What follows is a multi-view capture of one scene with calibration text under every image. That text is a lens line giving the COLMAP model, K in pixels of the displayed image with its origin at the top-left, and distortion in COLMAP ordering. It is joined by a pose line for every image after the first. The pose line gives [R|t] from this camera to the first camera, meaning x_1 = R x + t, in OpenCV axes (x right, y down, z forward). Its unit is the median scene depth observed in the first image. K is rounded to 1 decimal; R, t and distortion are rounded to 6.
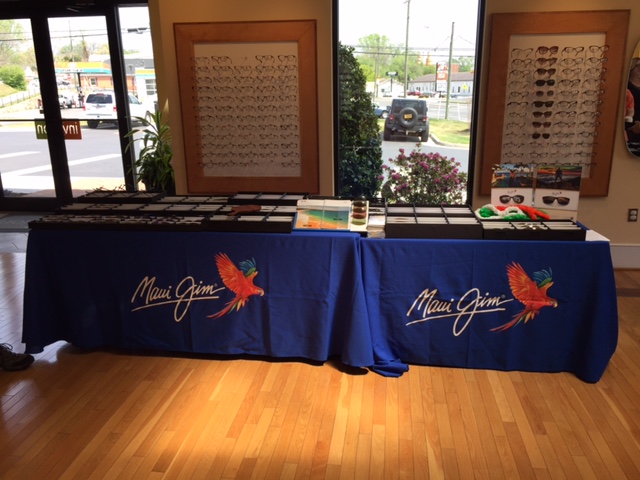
lens RADIAL K [[547.7, 0, 318.9], [0, 547.7, 234.7], [0, 0, 1]] dist [0.075815, -0.106156]
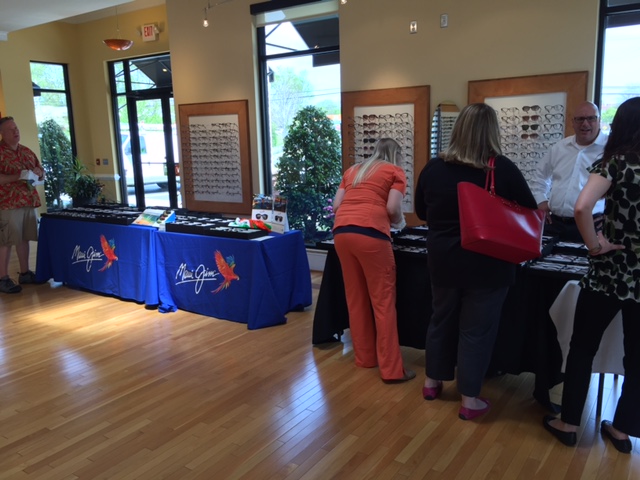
lens RADIAL K [[547.7, 0, 322.9], [0, 547.7, 235.4], [0, 0, 1]] dist [0.075815, -0.106156]
pose [[0.894645, 0.069377, -0.441358, 1.267875], [-0.103007, 0.993286, -0.052663, 0.055687], [0.434741, 0.092577, 0.895785, -0.328106]]
